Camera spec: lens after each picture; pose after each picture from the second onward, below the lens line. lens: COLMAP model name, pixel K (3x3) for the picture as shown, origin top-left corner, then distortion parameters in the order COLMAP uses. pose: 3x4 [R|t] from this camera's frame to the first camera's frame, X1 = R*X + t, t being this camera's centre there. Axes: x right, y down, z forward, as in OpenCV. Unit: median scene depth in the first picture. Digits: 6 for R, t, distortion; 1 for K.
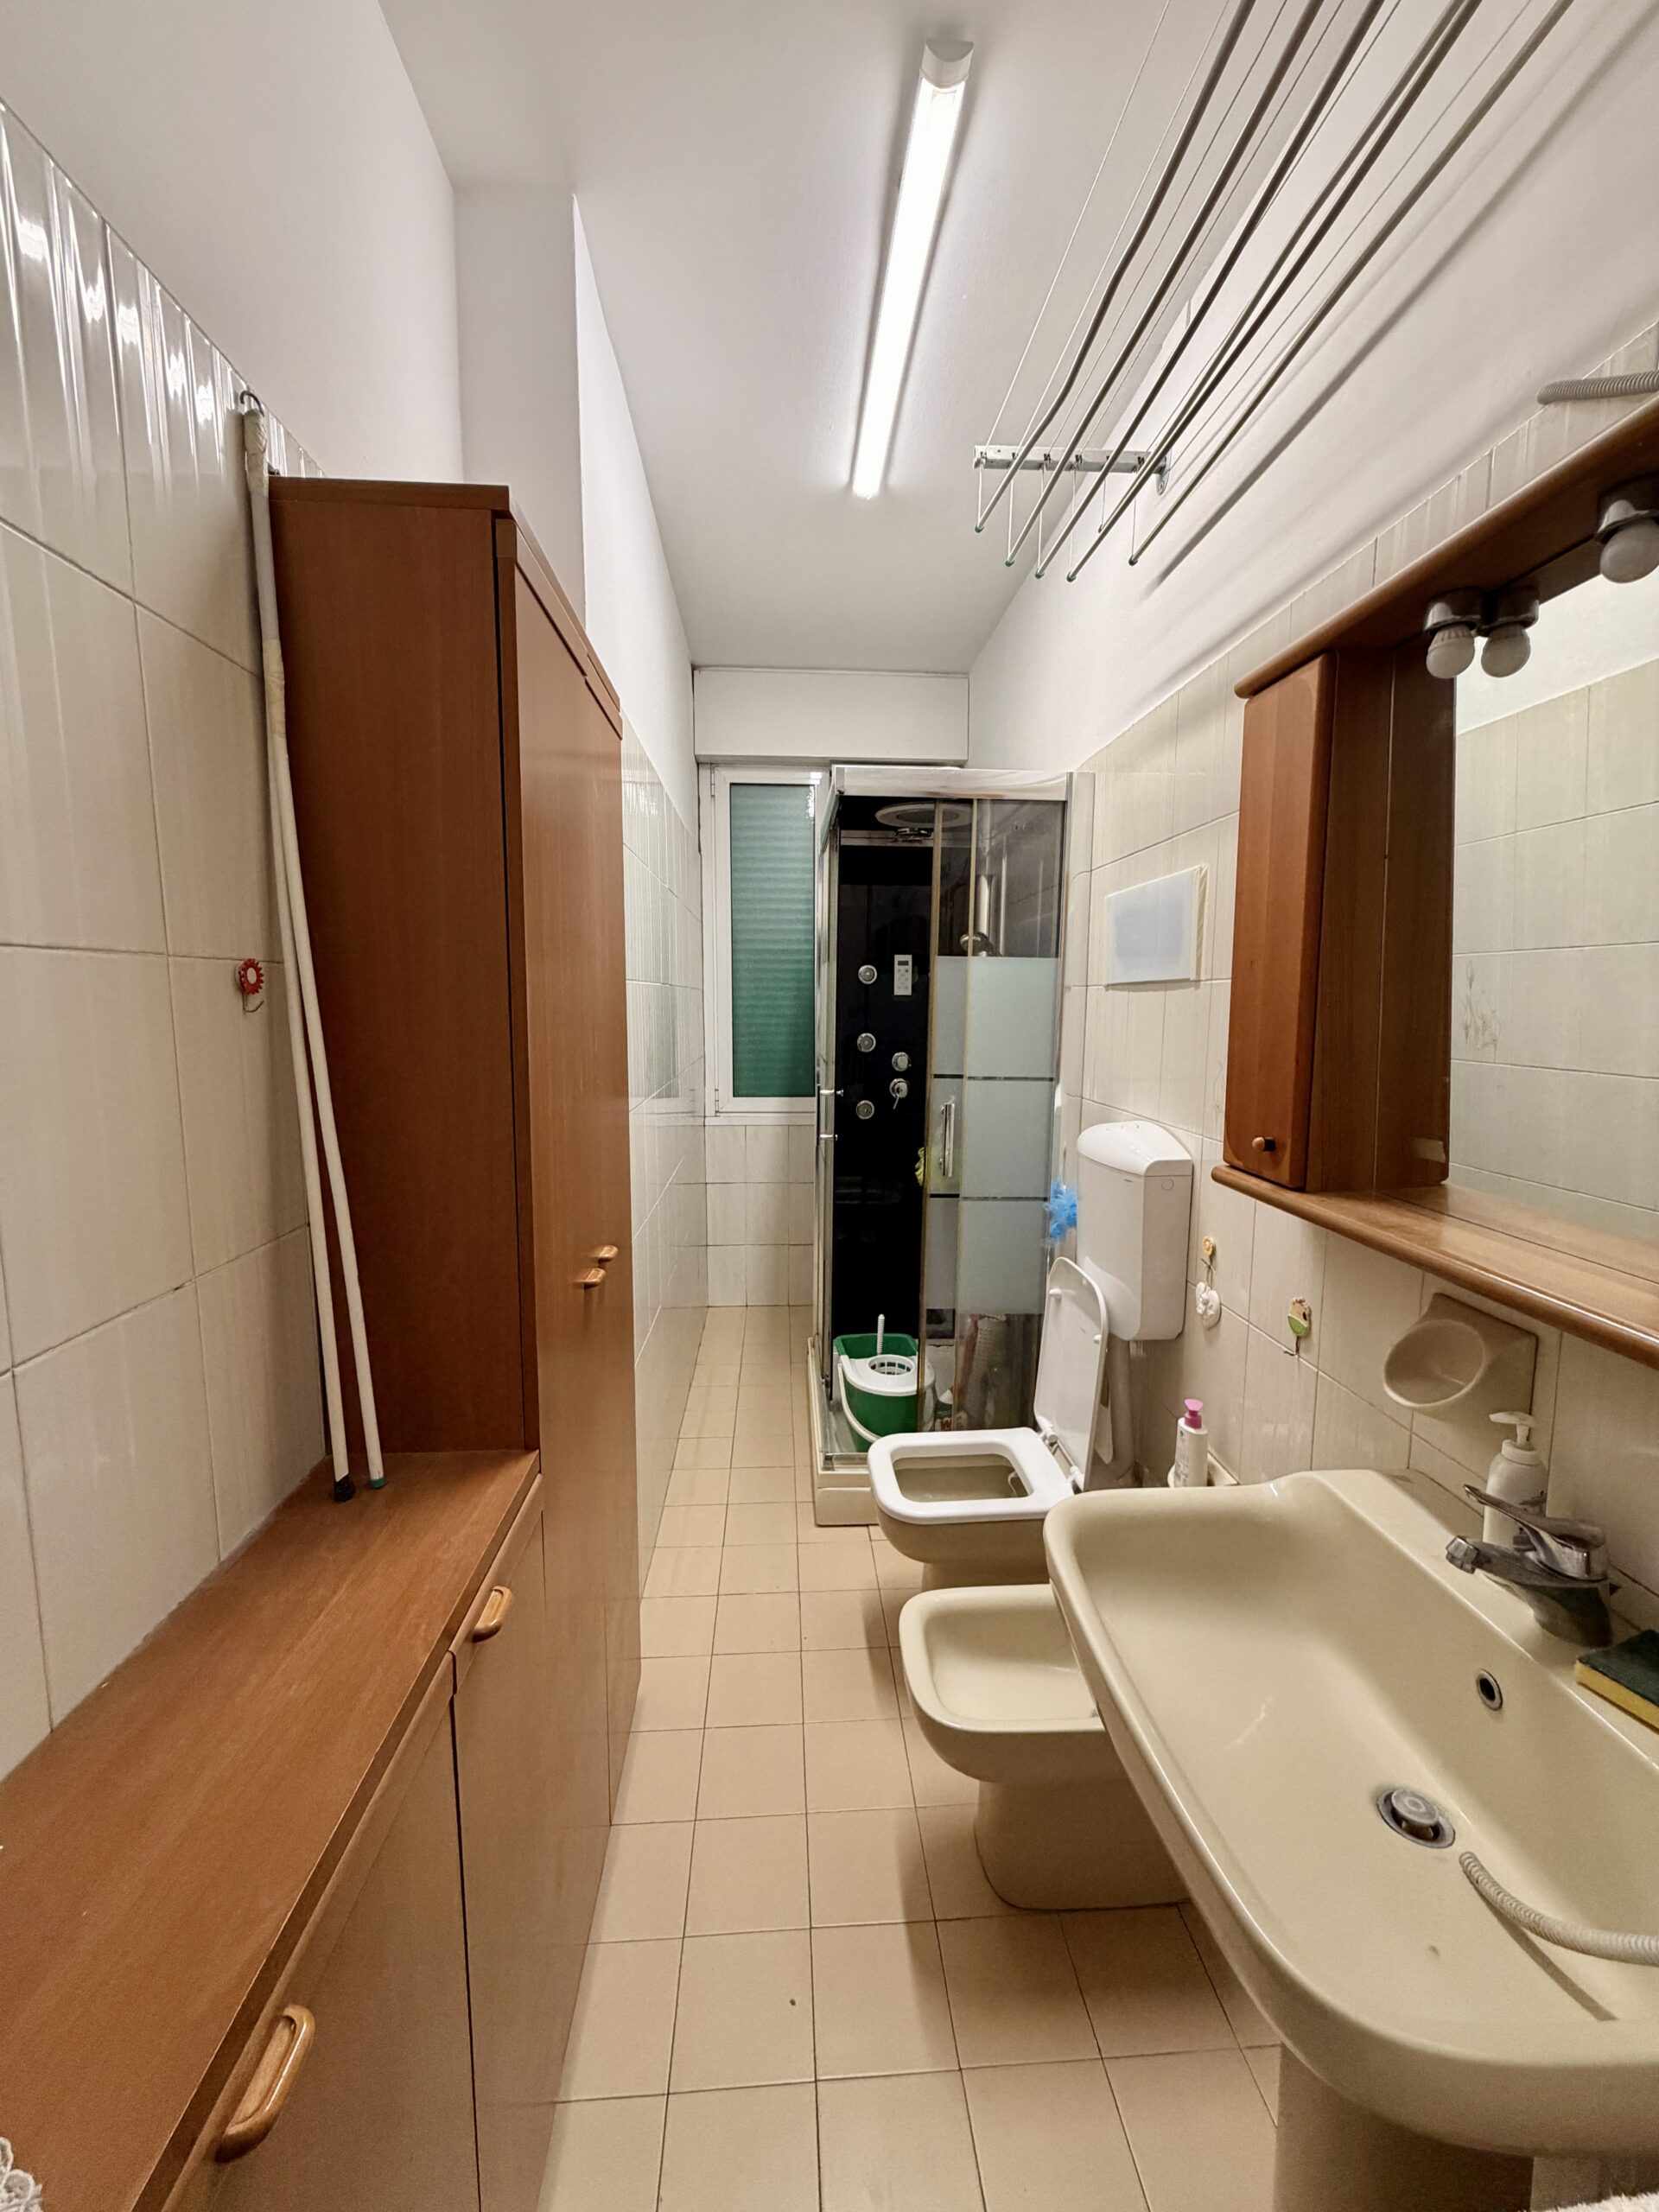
lens RADIAL K [[881.7, 0, 832.9], [0, 881.7, 1099.3], [0, 0, 1]] dist [-0.001577, 0.000455]
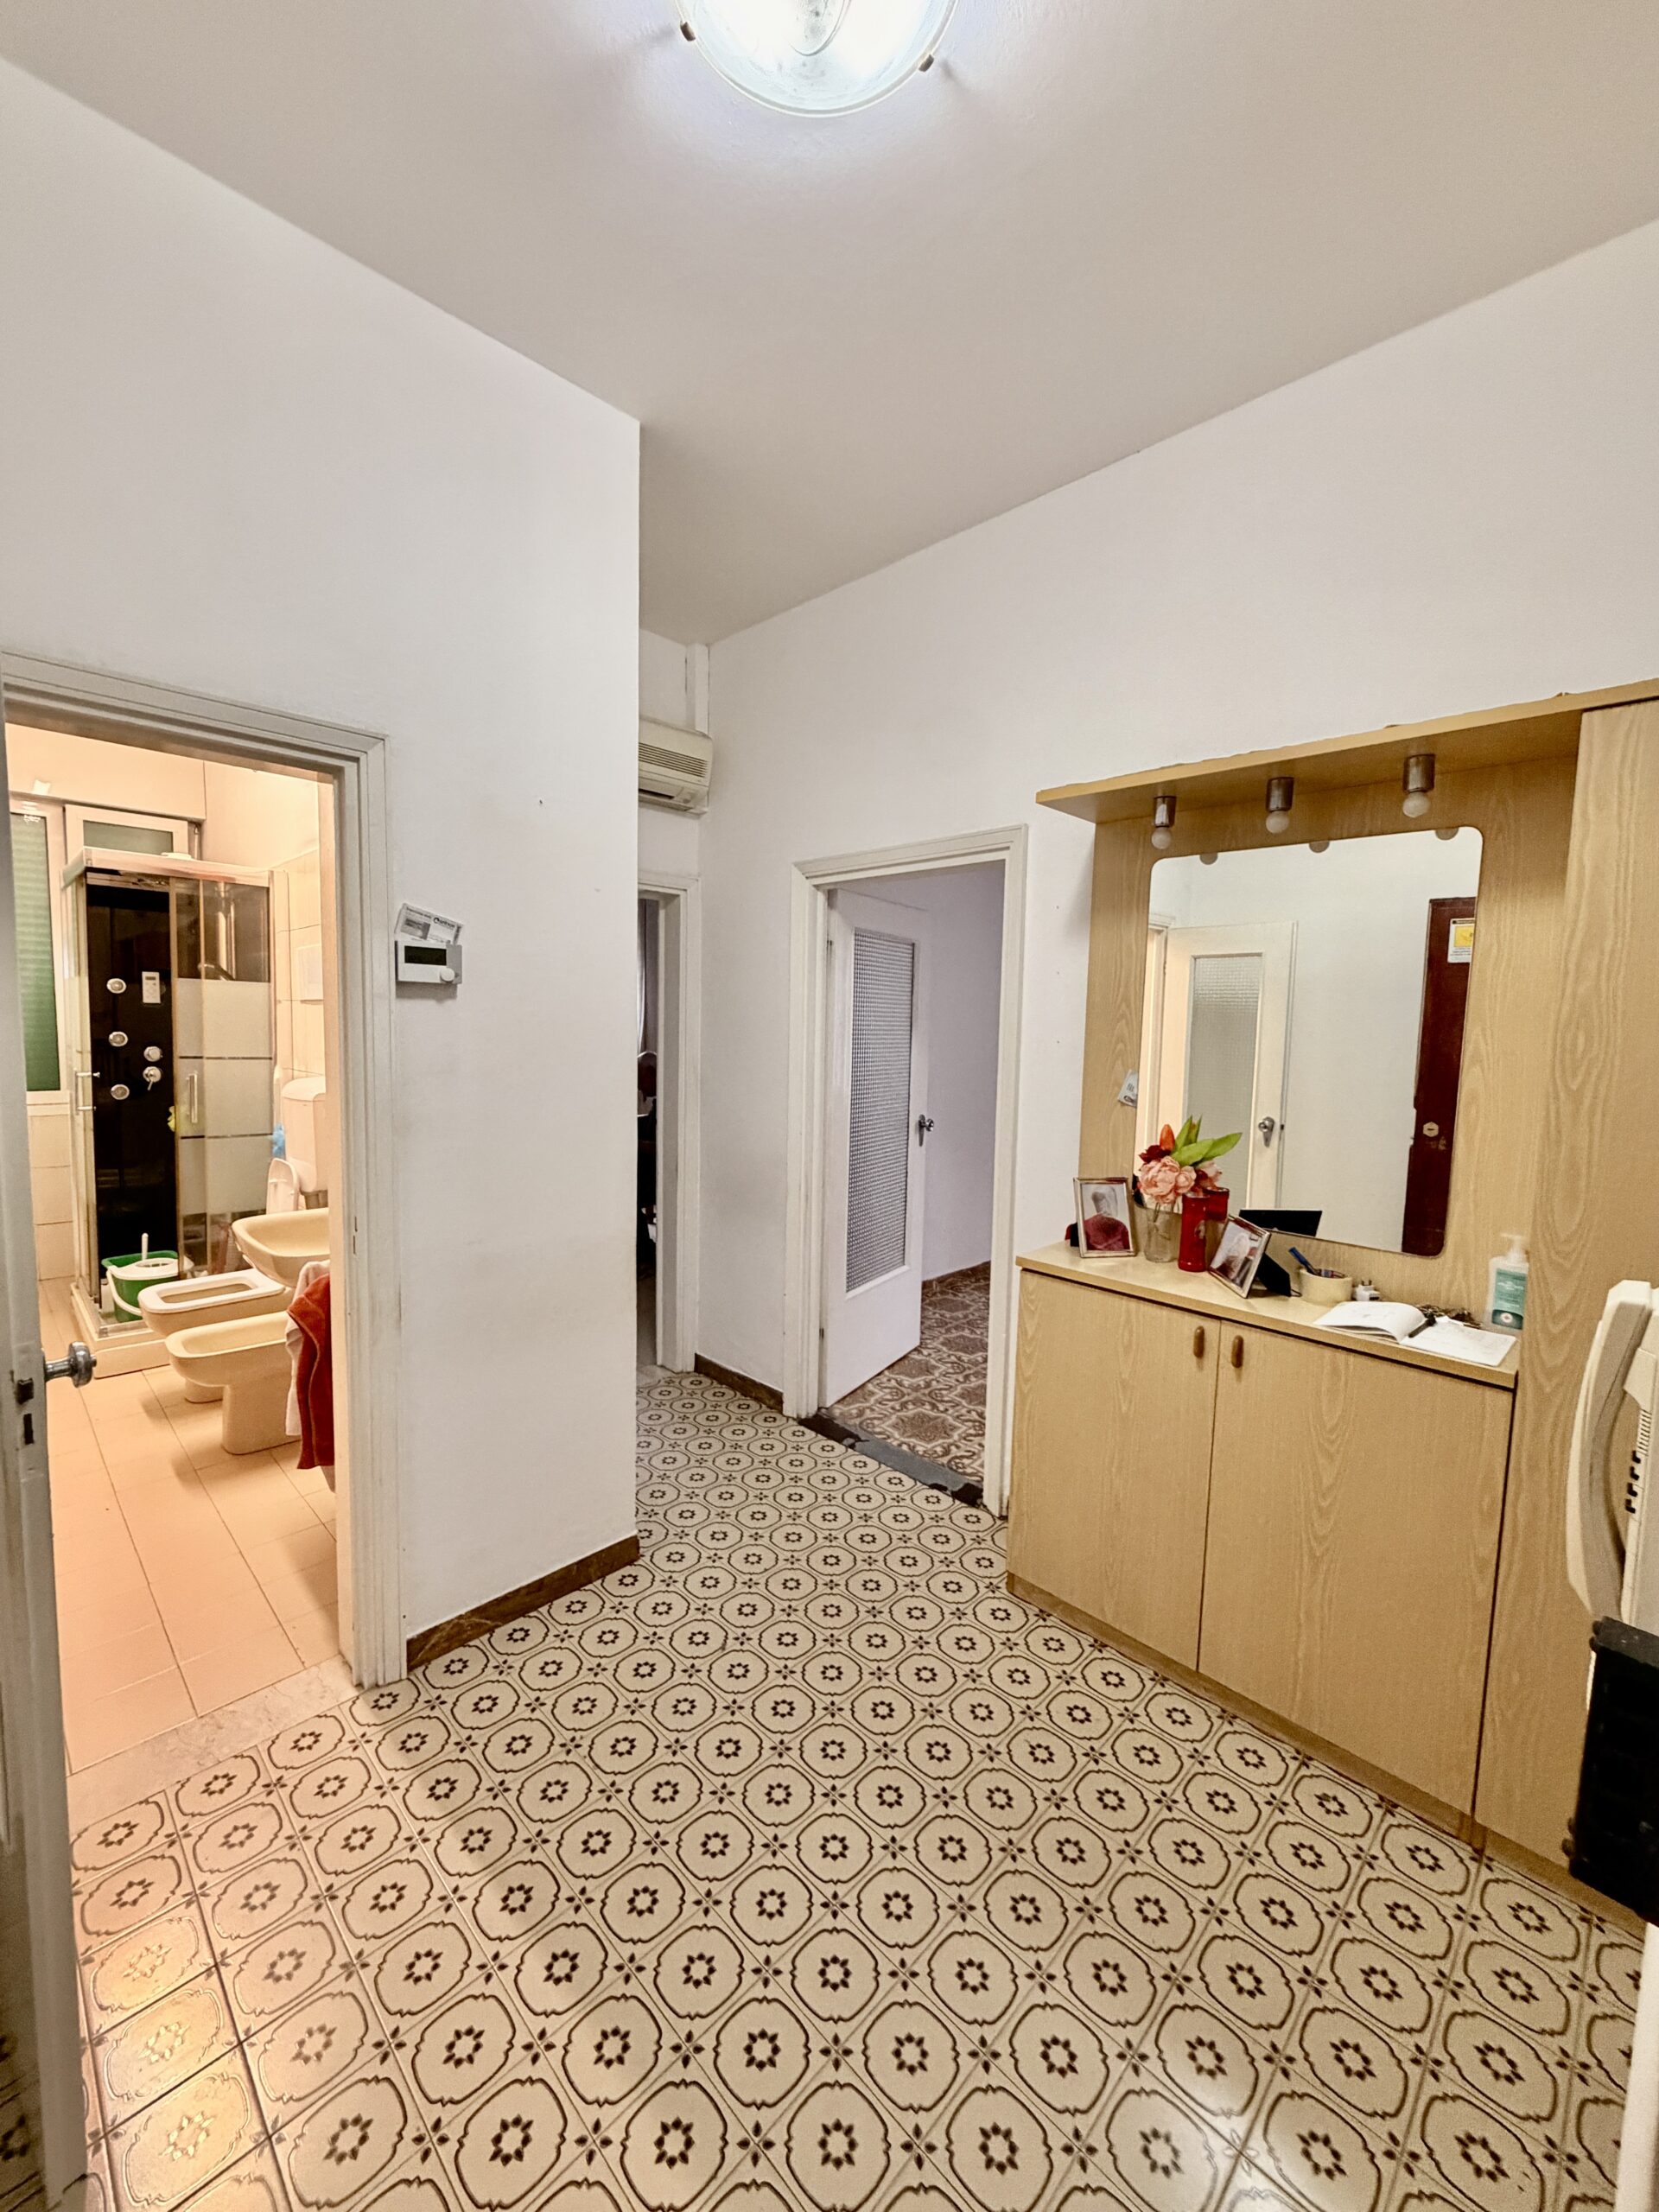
lens RADIAL K [[881.7, 0, 834.0], [0, 881.7, 1094.0], [0, 0, 1]] dist [-0.001577, 0.000455]
pose [[0.746304, -0.045130, 0.664074, -0.051629], [0.056713, 0.998382, 0.004114, 0.090260], [-0.663185, 0.034591, 0.747656, -0.846339]]
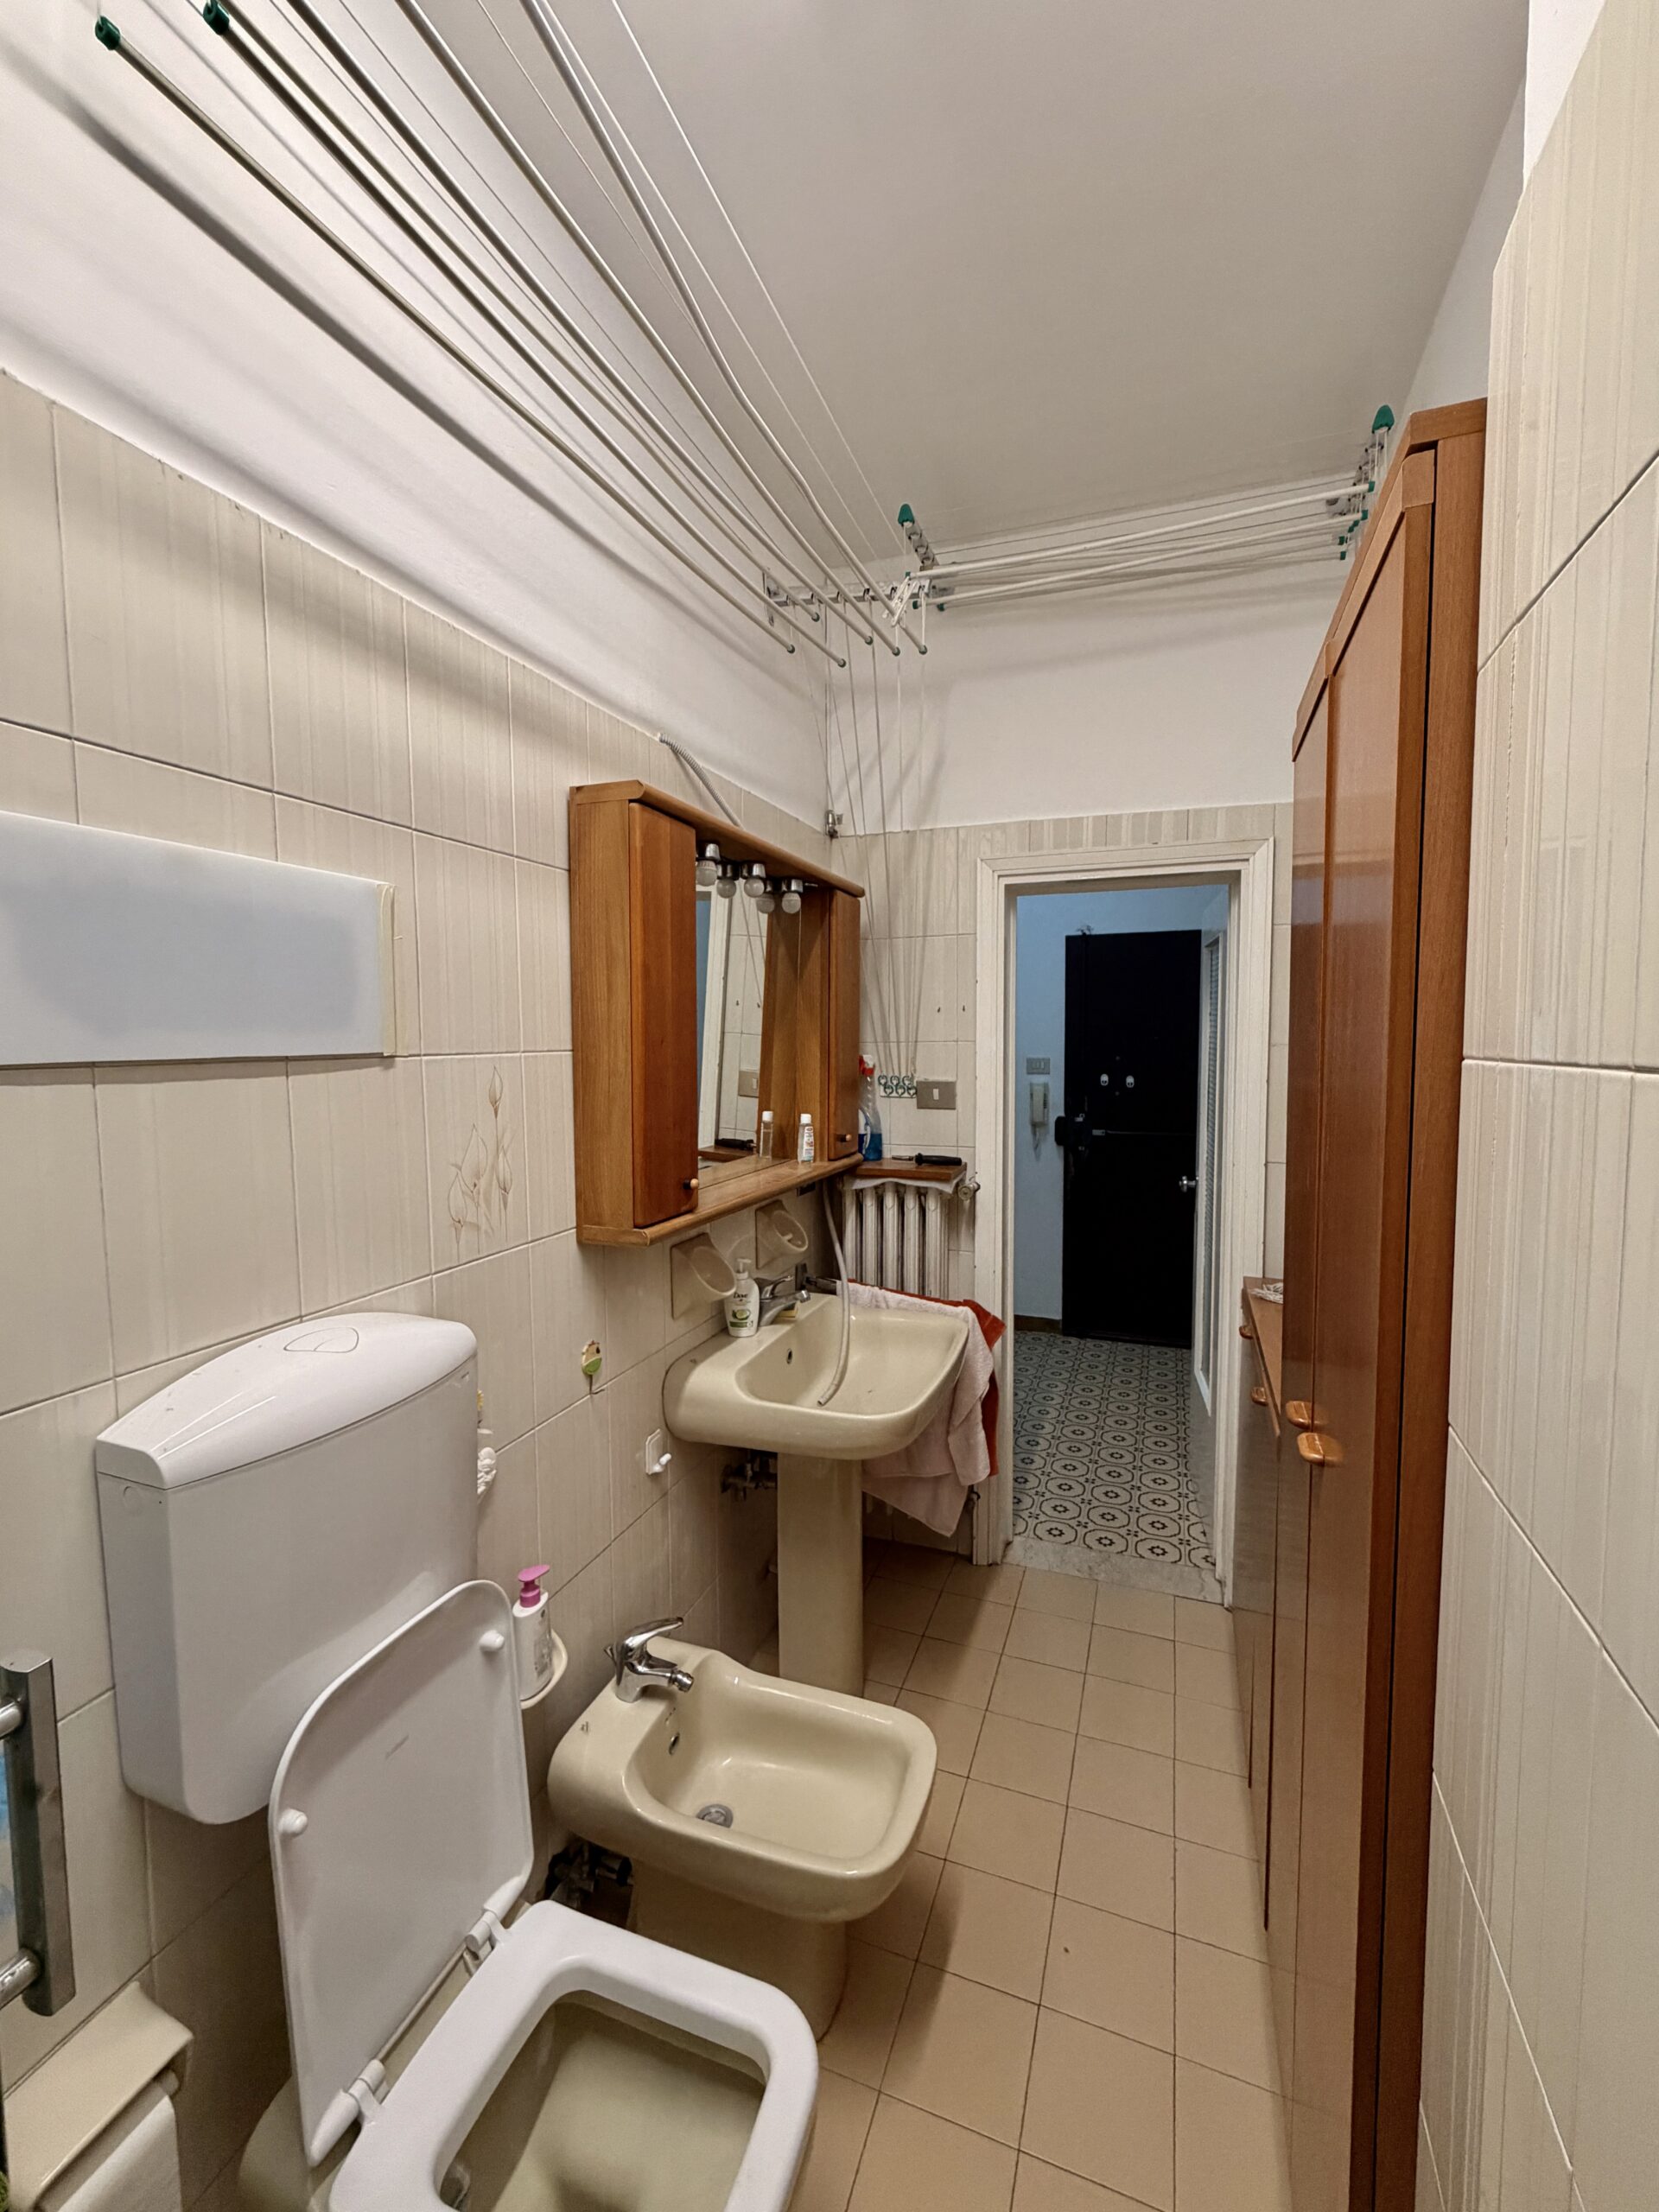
lens RADIAL K [[881.7, 0, 839.8], [0, 881.7, 1099.2], [0, 0, 1]] dist [-0.001577, 0.000455]
pose [[-0.910452, -0.029088, 0.412590, -0.119729], [0.047701, 0.983484, 0.174598, -0.148385], [-0.410854, 0.178644, -0.894028, 1.068157]]
